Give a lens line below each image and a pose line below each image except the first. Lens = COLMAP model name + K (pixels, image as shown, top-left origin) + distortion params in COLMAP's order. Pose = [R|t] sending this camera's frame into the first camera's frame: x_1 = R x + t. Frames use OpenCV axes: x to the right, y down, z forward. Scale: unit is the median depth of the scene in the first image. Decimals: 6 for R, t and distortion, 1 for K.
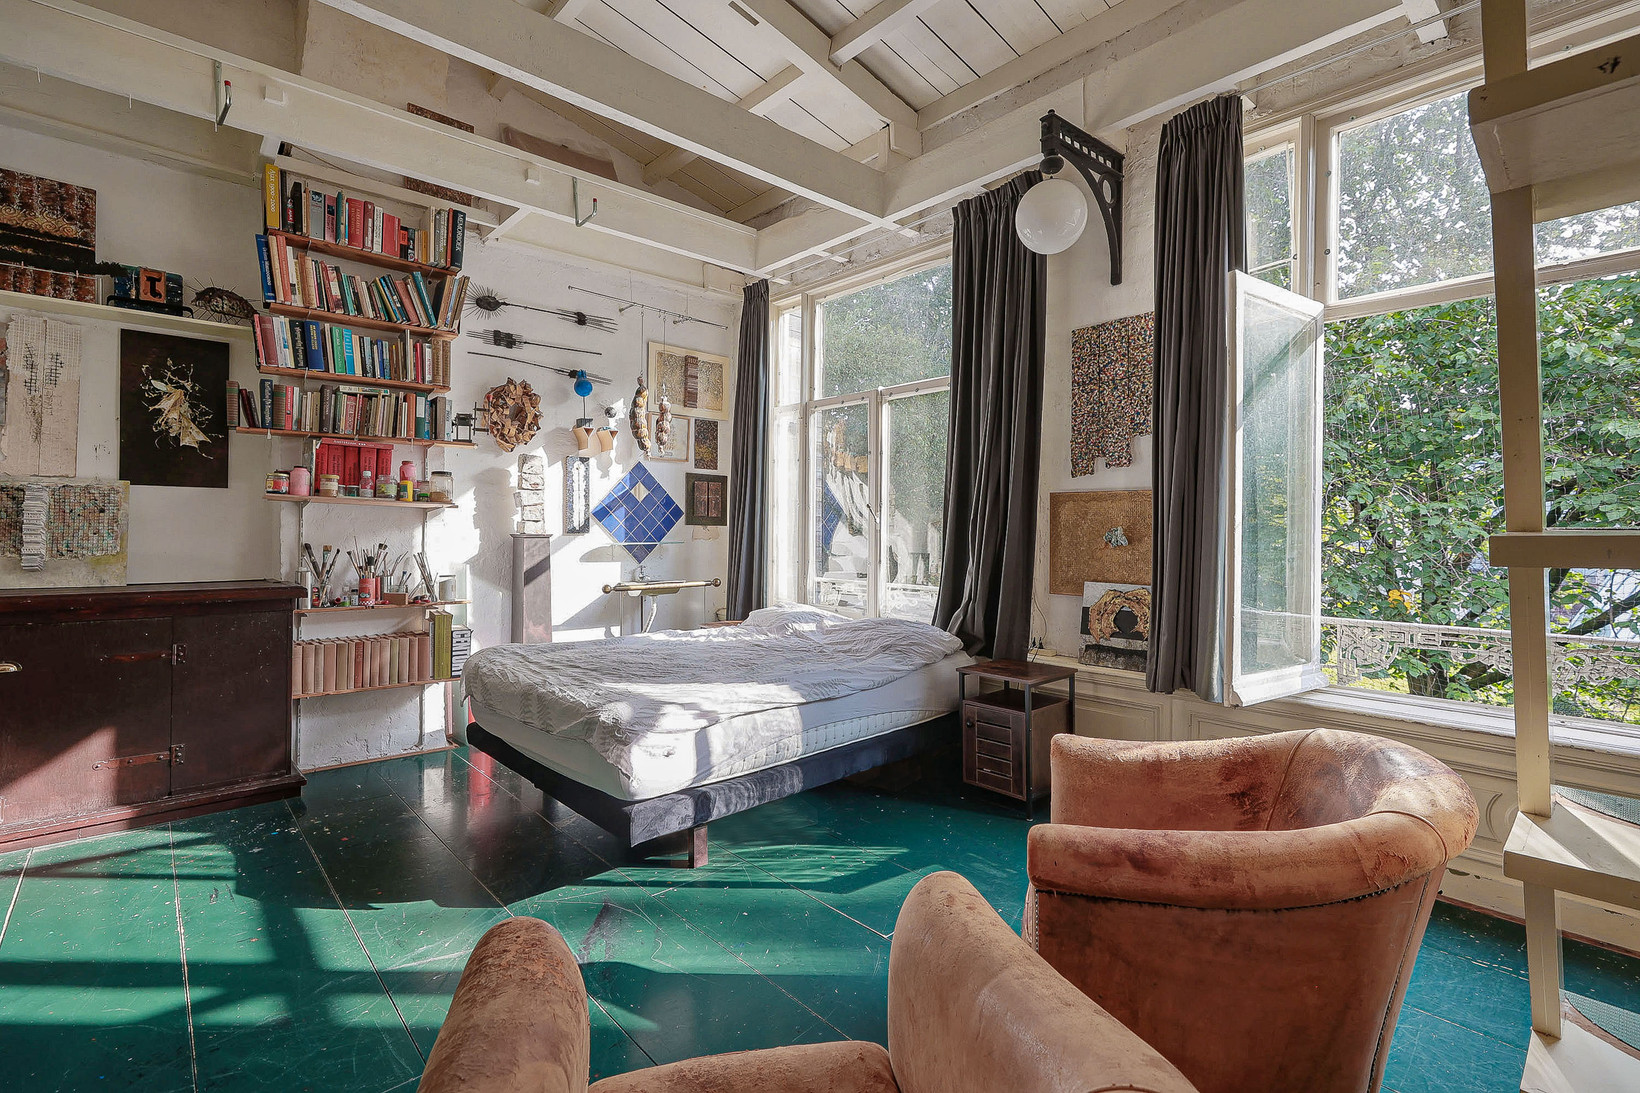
lens RADIAL K [[744.7, 0, 823.0], [0, 744.7, 534.5], [0, 0, 1]] dist [-0.000856, 0.000391]
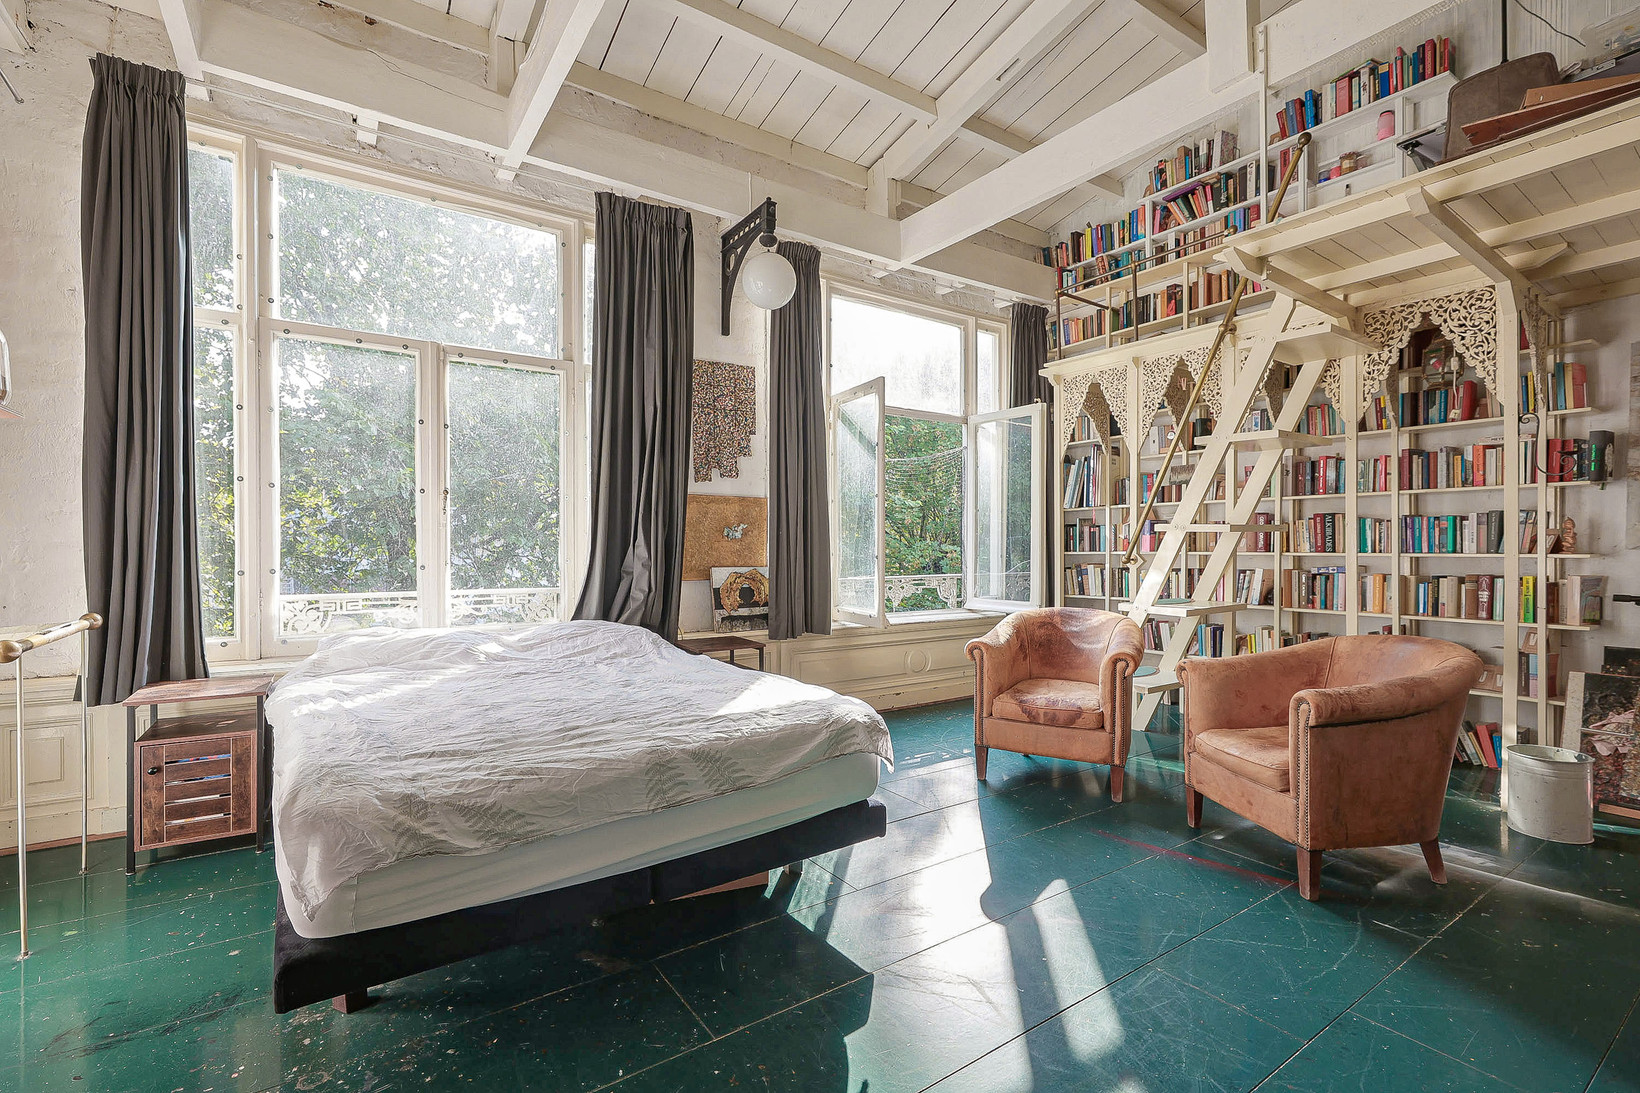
lens RADIAL K [[744.7, 0, 821.0], [0, 744.7, 553.7], [0, 0, 1]] dist [-0.000856, 0.000391]
pose [[0.134294, -0.020466, 0.990730, -0.877465], [0.004675, 0.999789, 0.020020, 0.016426], [-0.990931, 0.001943, 0.134361, 0.673204]]
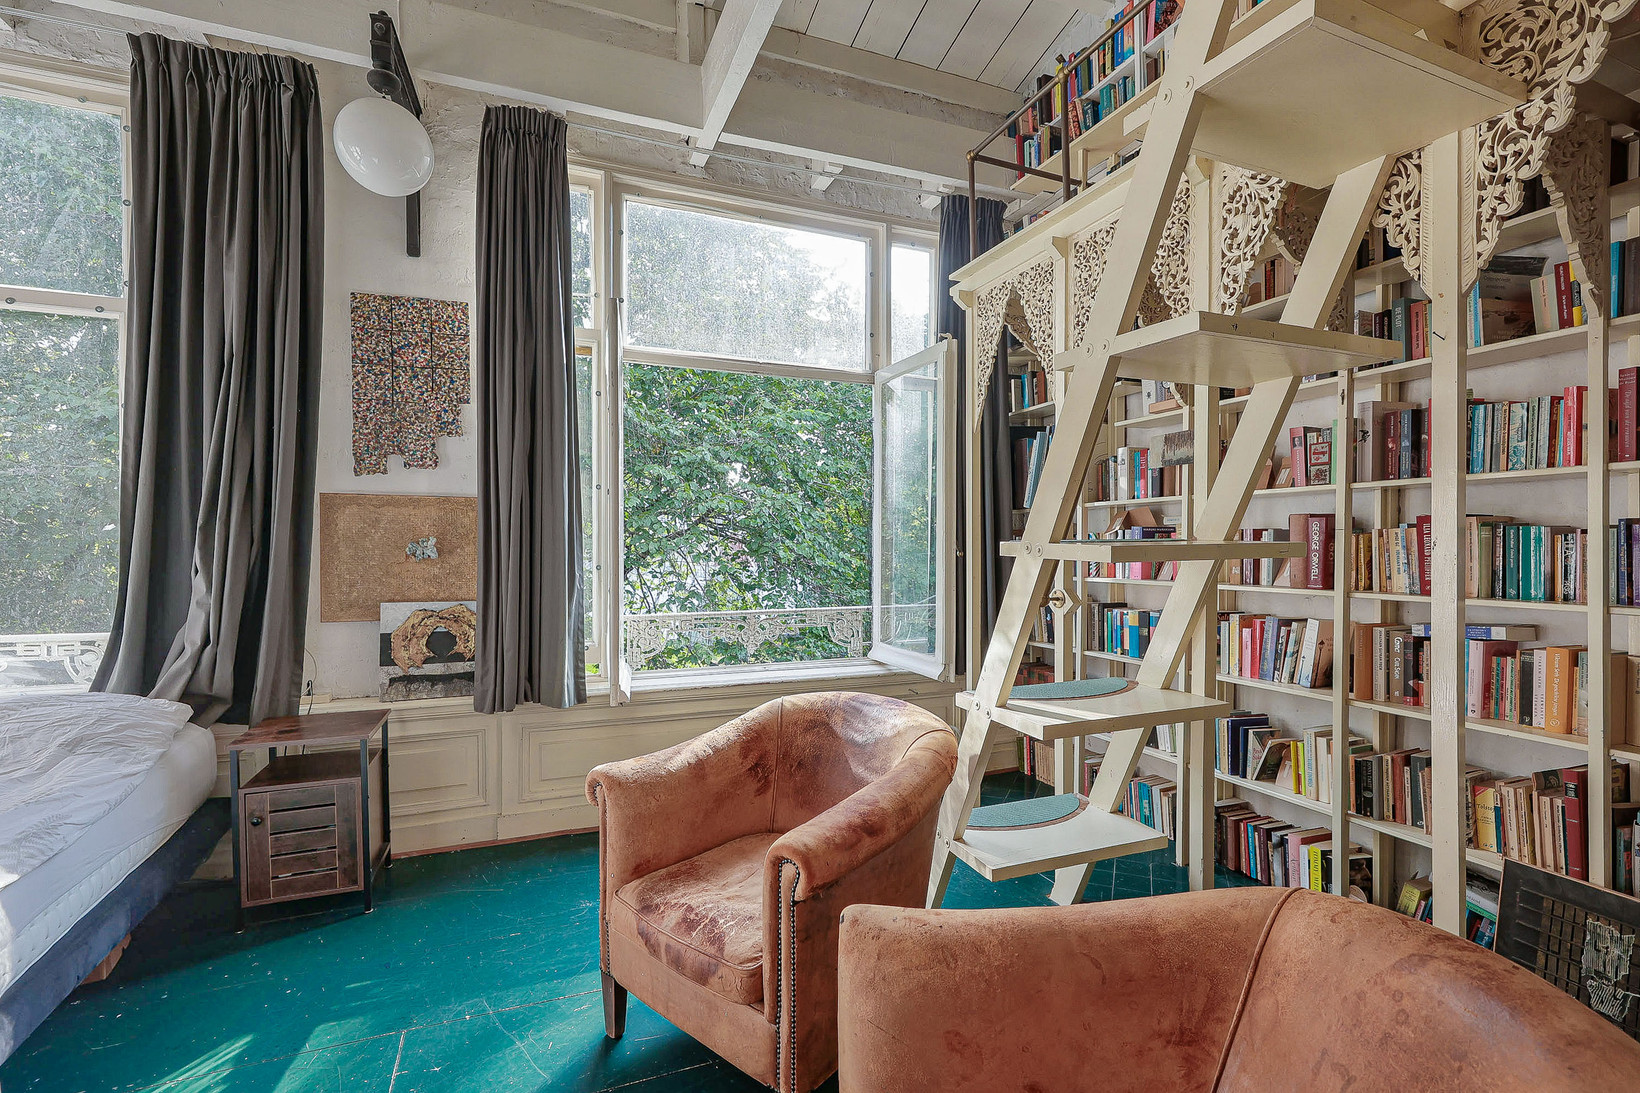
lens RADIAL K [[744.7, 0, 821.1], [0, 744.7, 555.0], [0, 0, 1]] dist [-0.000856, 0.000391]
pose [[0.345701, -0.021365, 0.938101, -0.263401], [0.005131, 0.999769, 0.020879, -0.005205], [-0.938331, -0.002404, 0.345731, 0.260870]]
